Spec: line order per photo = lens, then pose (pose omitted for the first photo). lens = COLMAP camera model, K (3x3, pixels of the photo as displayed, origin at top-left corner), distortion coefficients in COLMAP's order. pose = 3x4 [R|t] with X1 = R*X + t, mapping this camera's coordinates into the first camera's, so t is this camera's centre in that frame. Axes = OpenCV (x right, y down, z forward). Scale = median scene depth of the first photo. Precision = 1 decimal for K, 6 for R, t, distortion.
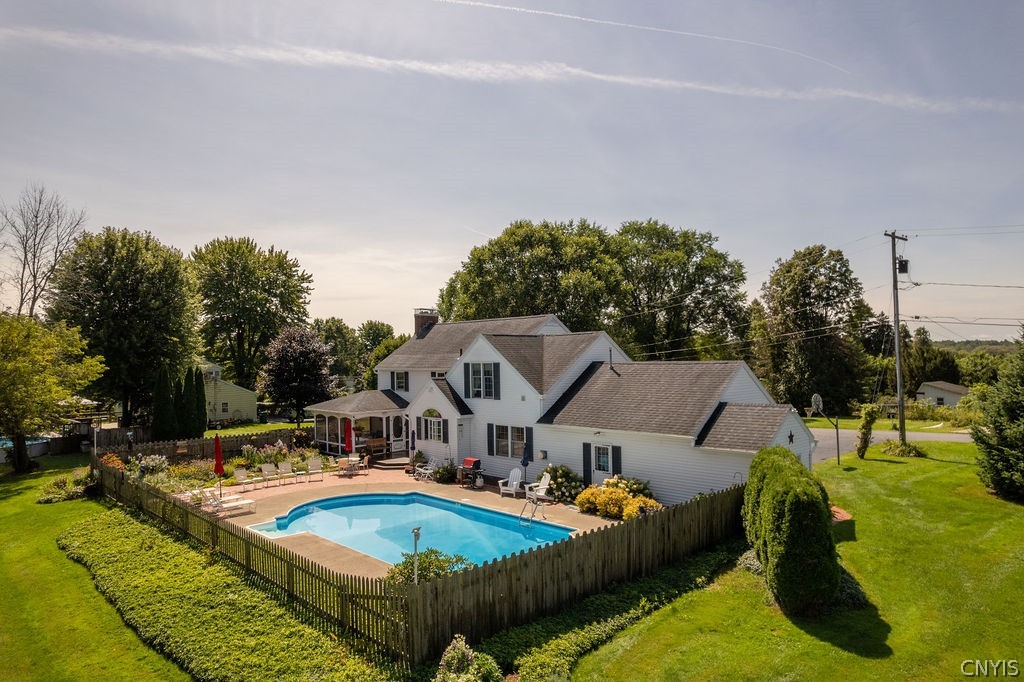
lens RADIAL K [[650.1, 0, 512.0], [0, 650.1, 341.0], [0, 0, 1]] dist [-0.064830, 0.058044]
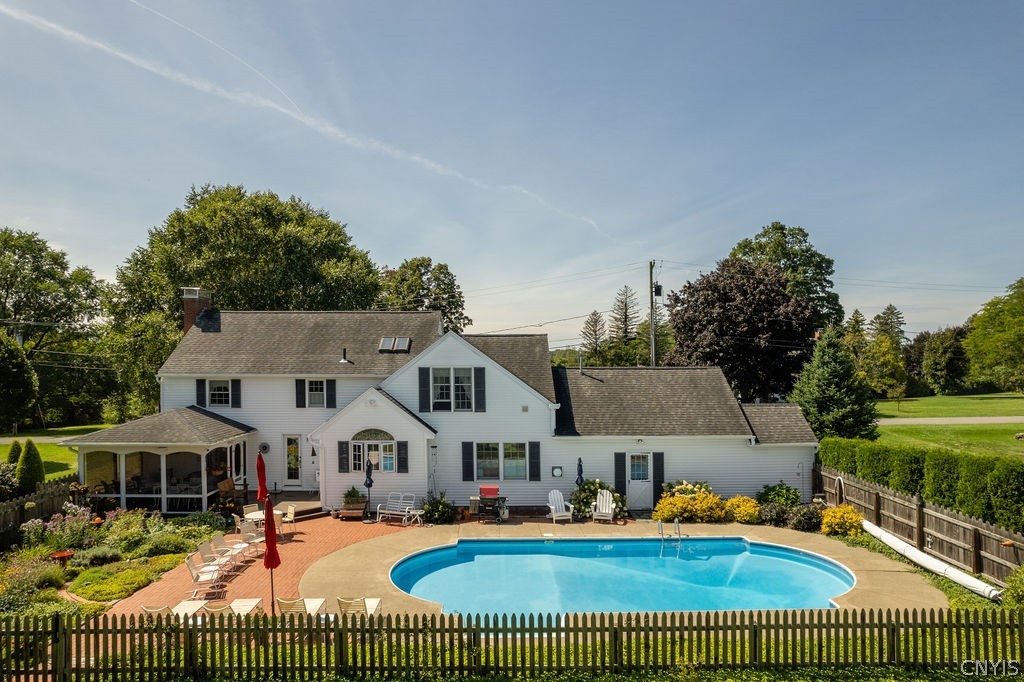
lens RADIAL K [[655.5, 0, 513.7], [0, 655.5, 363.5], [0, 0, 1]] dist [-0.069595, 0.057221]
pose [[0.688944, 0.007685, 0.724774, -0.575626], [-0.029346, 0.999420, 0.017299, 0.012433], [-0.724220, -0.033187, 0.688770, 0.385349]]
